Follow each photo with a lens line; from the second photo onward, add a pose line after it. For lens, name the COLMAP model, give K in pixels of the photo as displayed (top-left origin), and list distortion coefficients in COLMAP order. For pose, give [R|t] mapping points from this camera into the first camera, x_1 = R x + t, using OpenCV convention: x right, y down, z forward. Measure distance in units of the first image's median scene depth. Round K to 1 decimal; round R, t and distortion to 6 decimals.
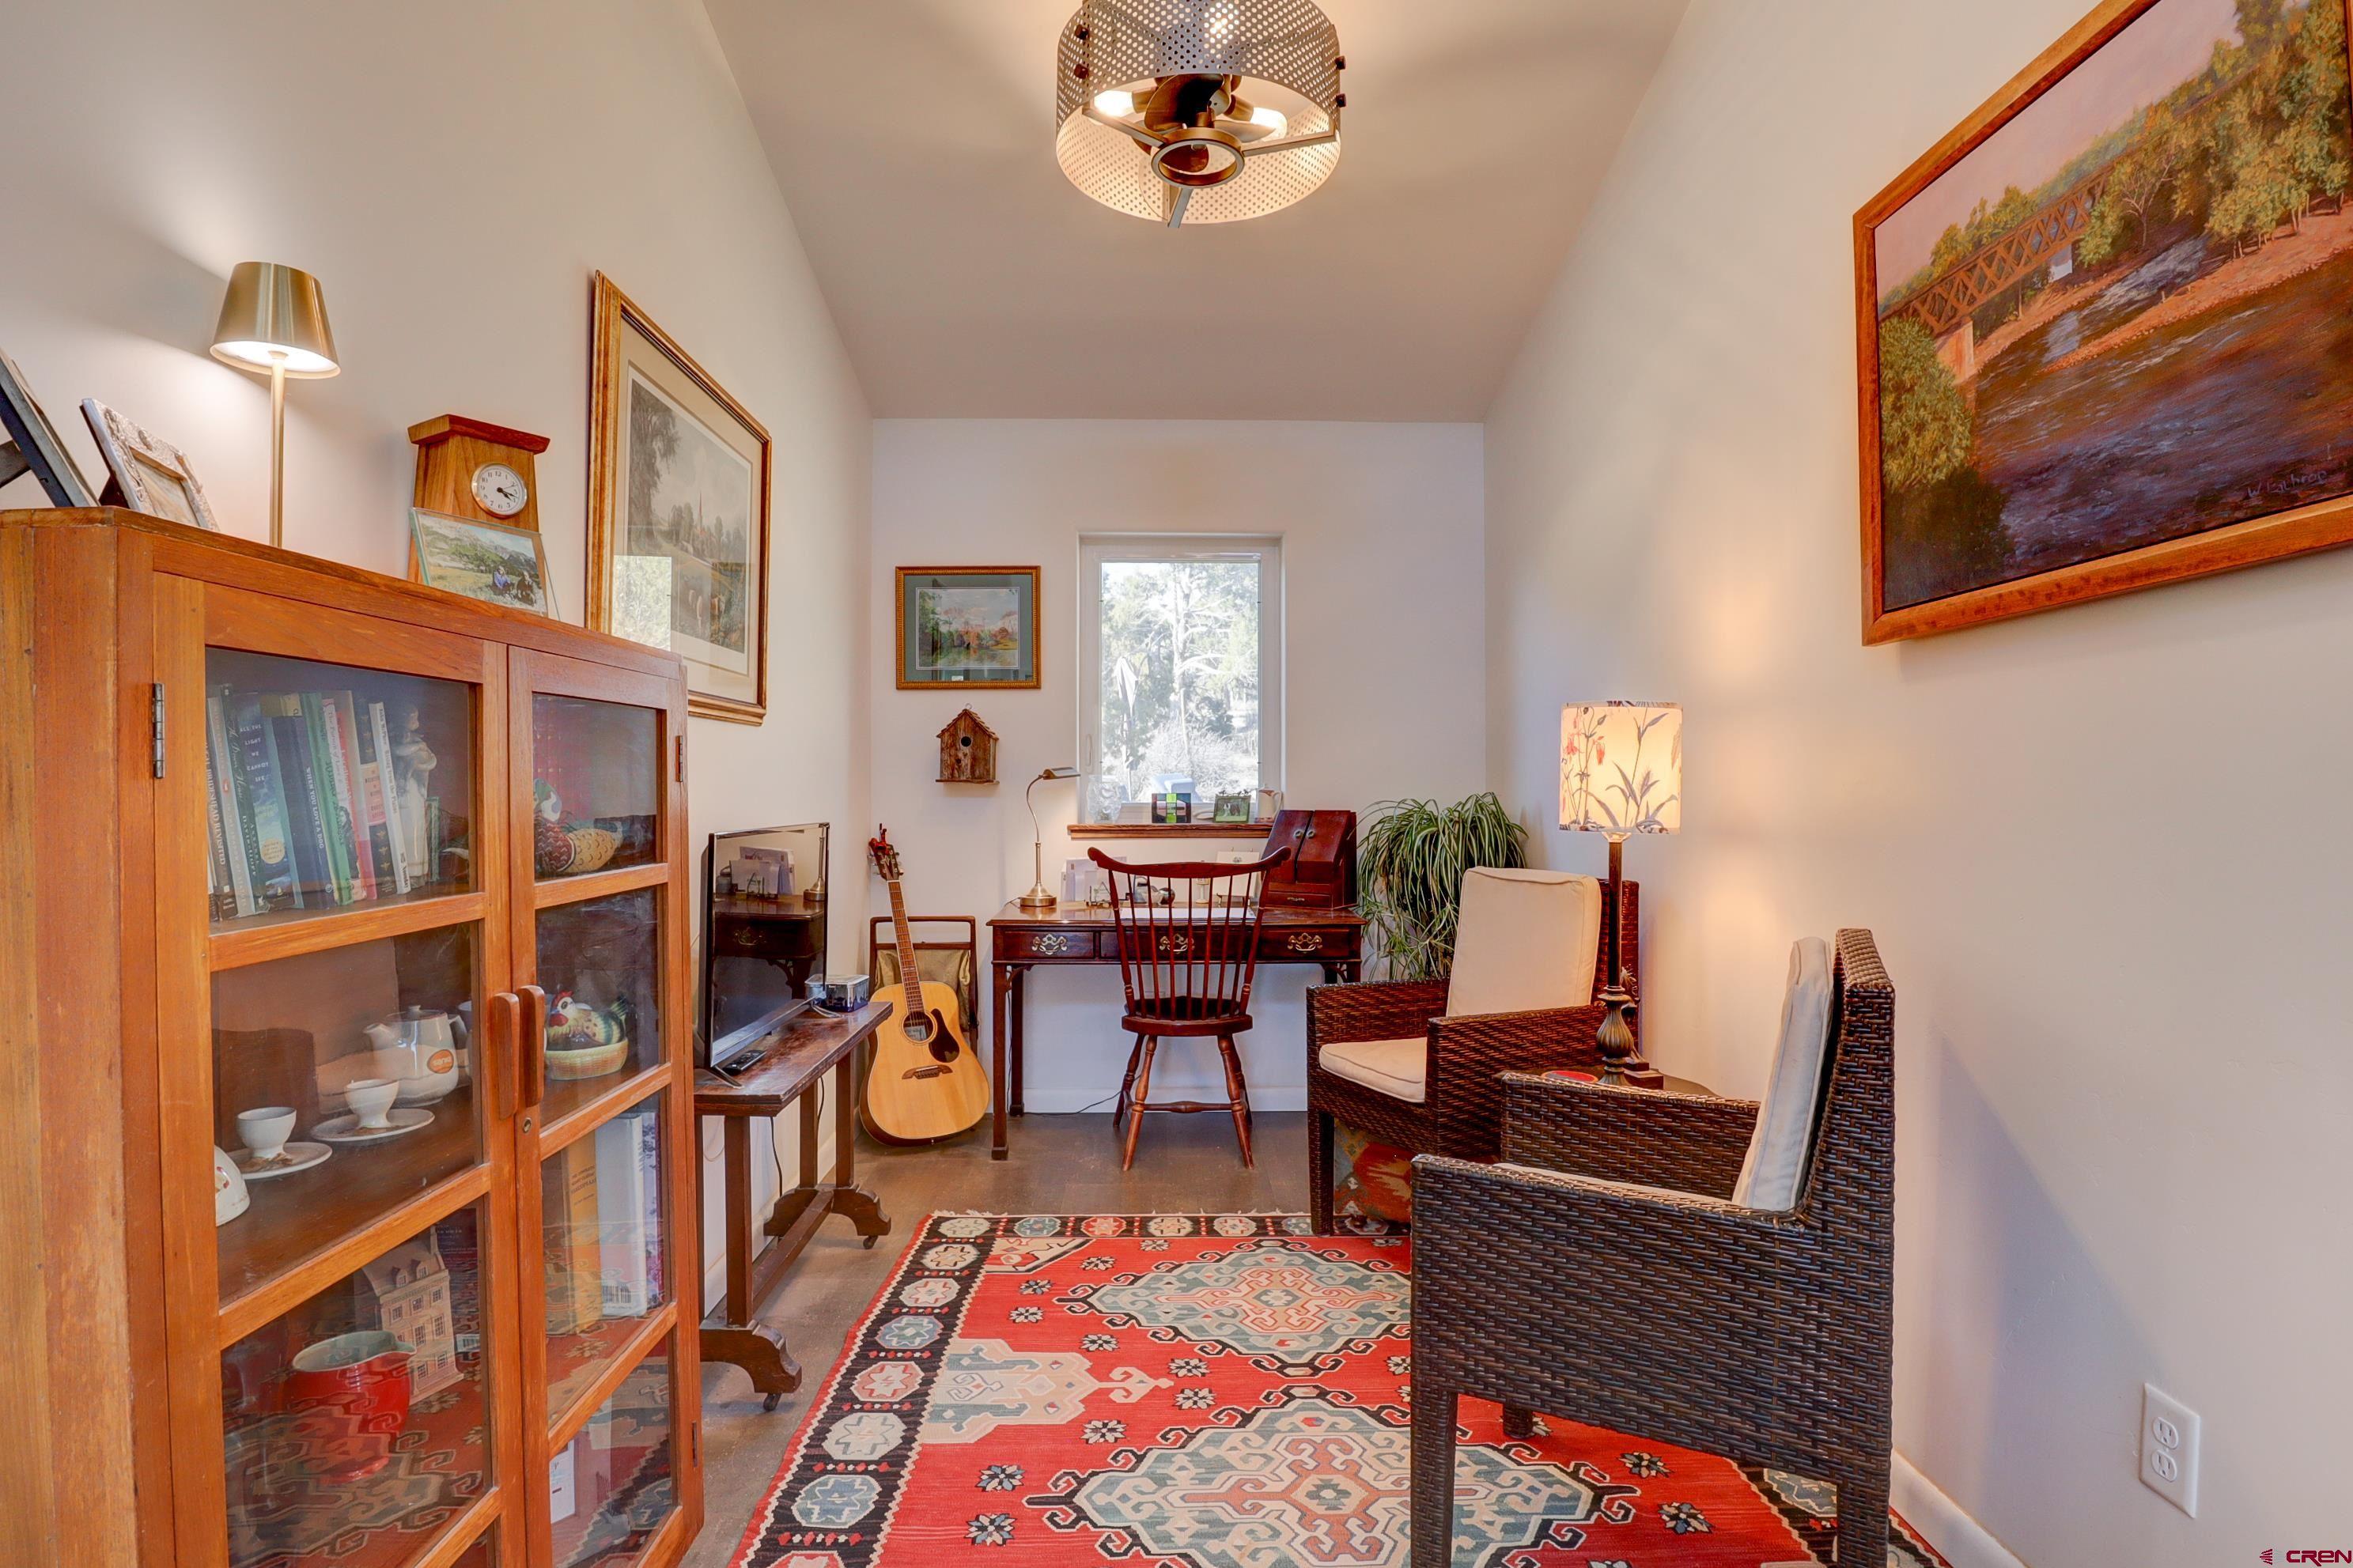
lens RADIAL K [[1185.2, 0, 1171.8], [0, 1185.2, 778.7], [0, 0, 1]] dist [-0.048685, 0.017755]
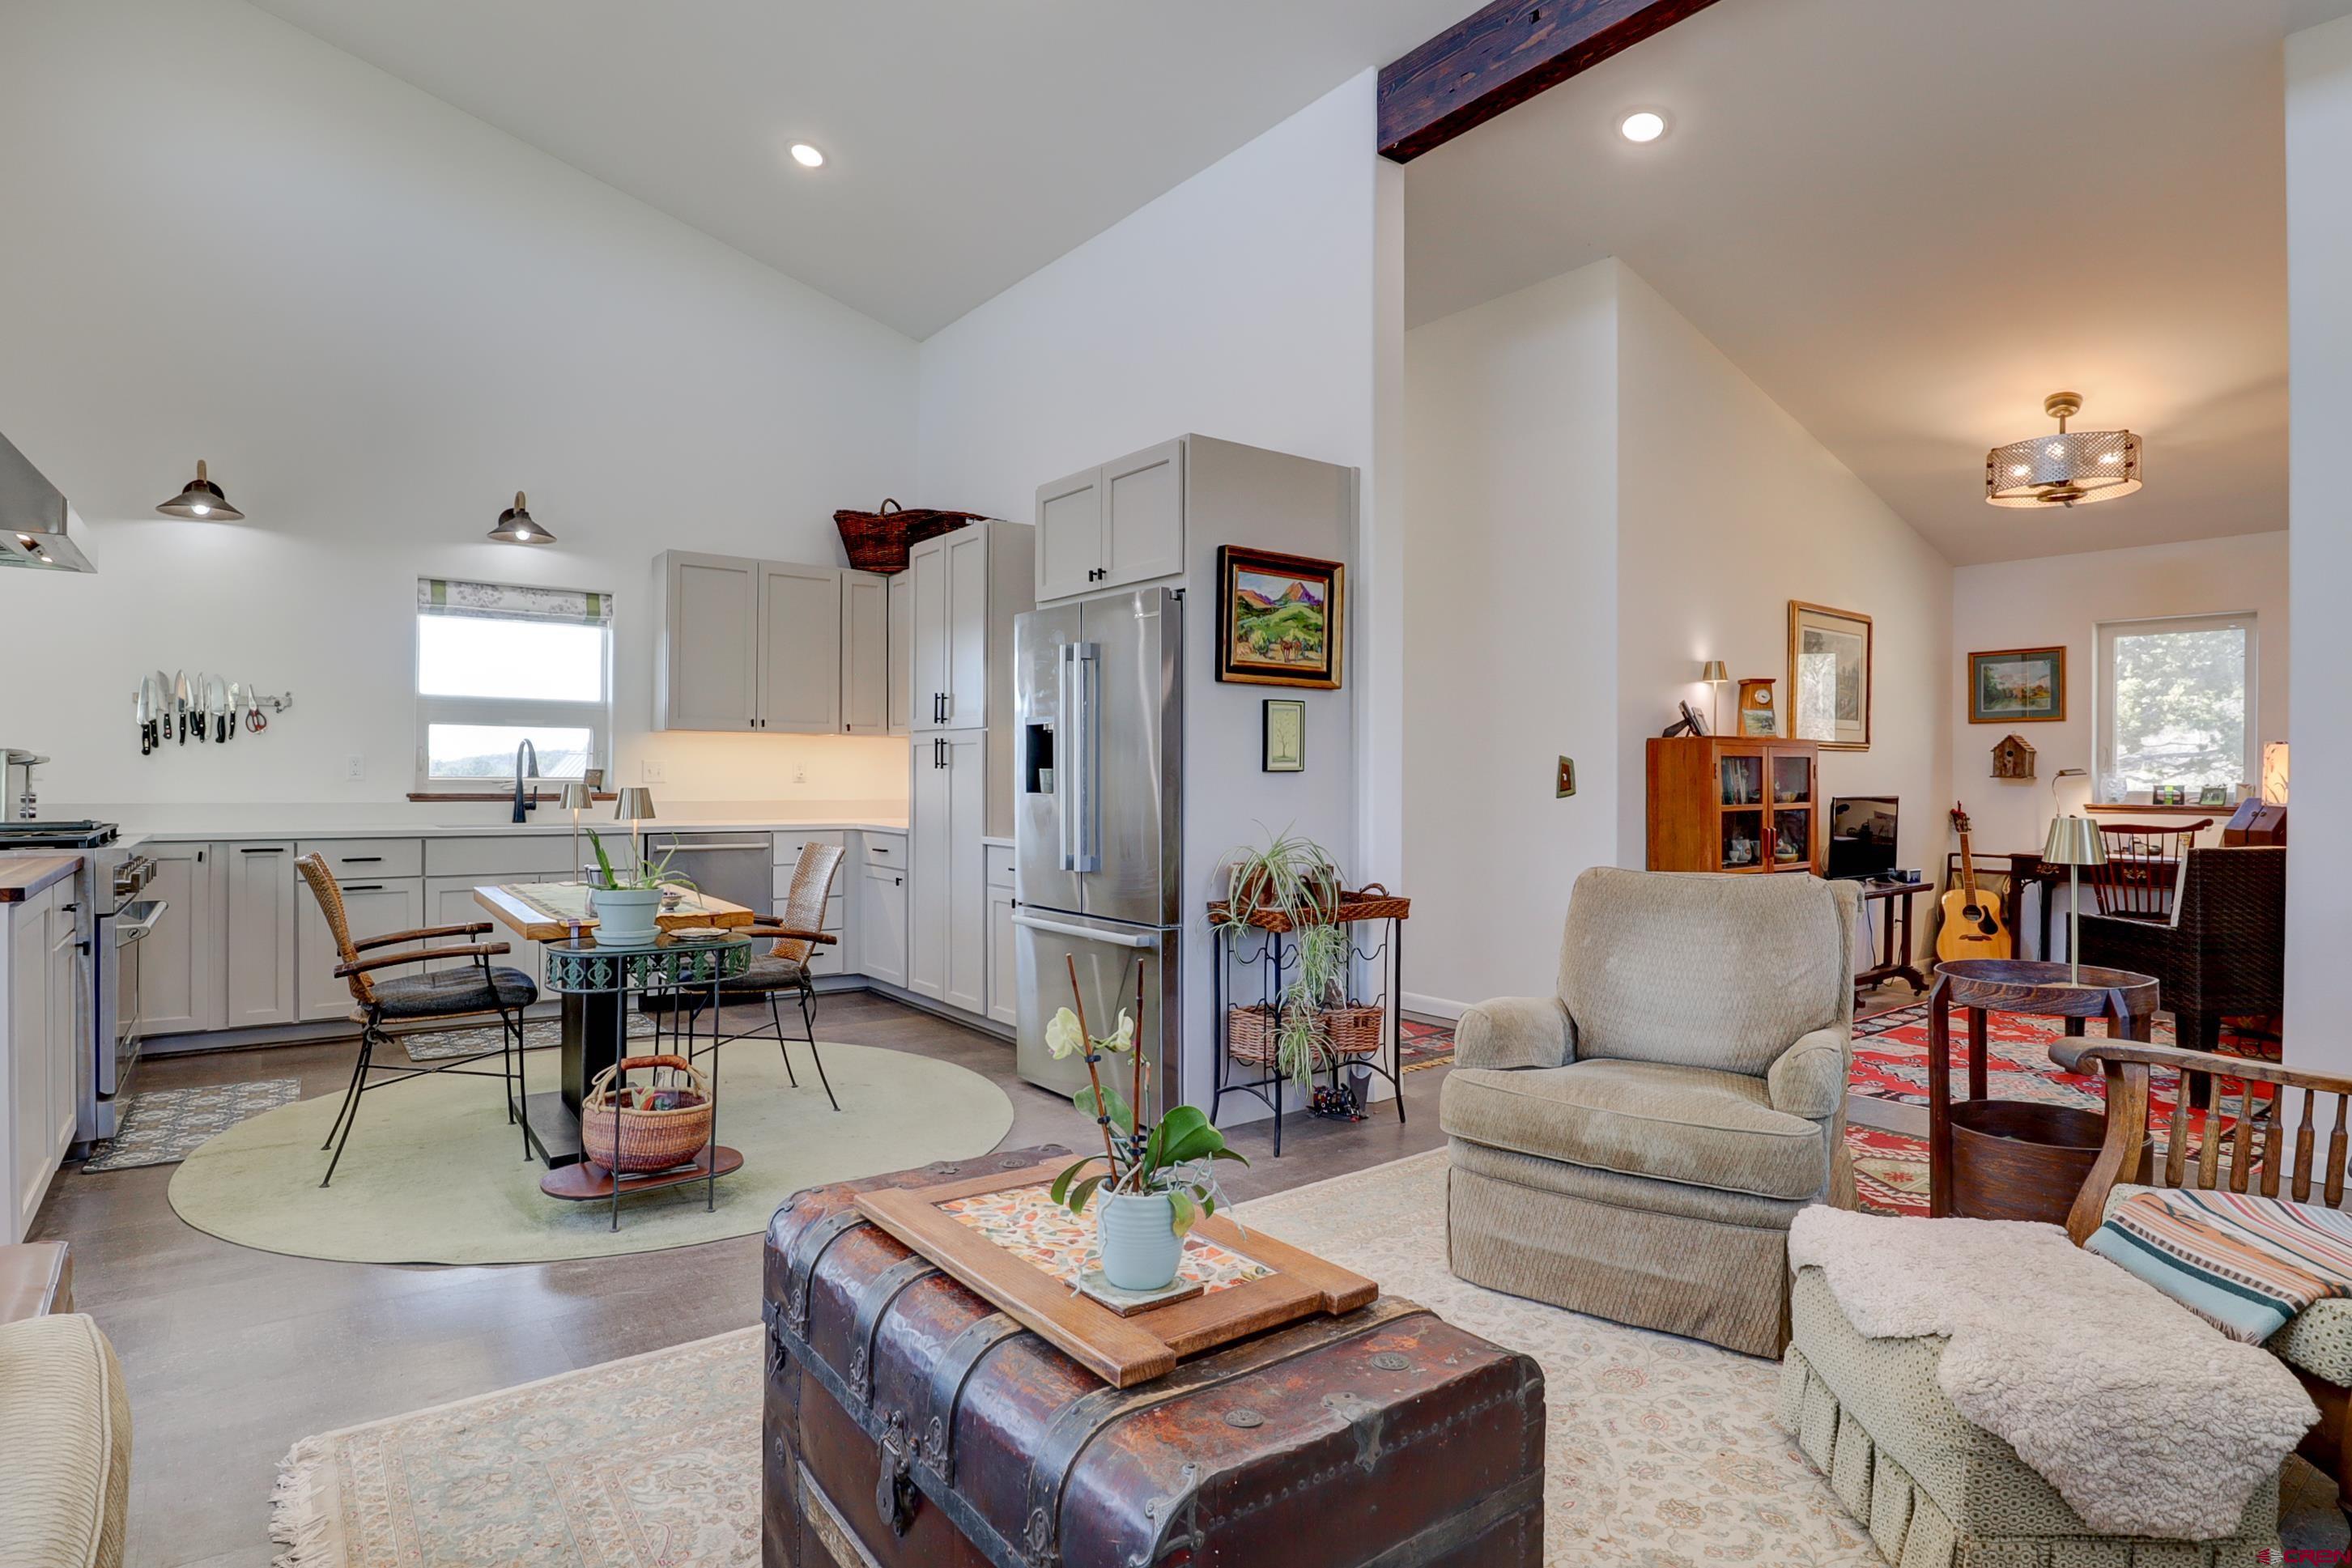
lens RADIAL K [[1204.6, 0, 1180.2], [0, 1204.6, 777.9], [0, 0, 1]] dist [-0.041197, 0.012727]
pose [[0.590756, 0.007474, -0.806816, 0.501149], [0.000473, 0.999954, 0.009610, -0.013418], [0.806850, -0.006059, 0.590725, -0.986360]]
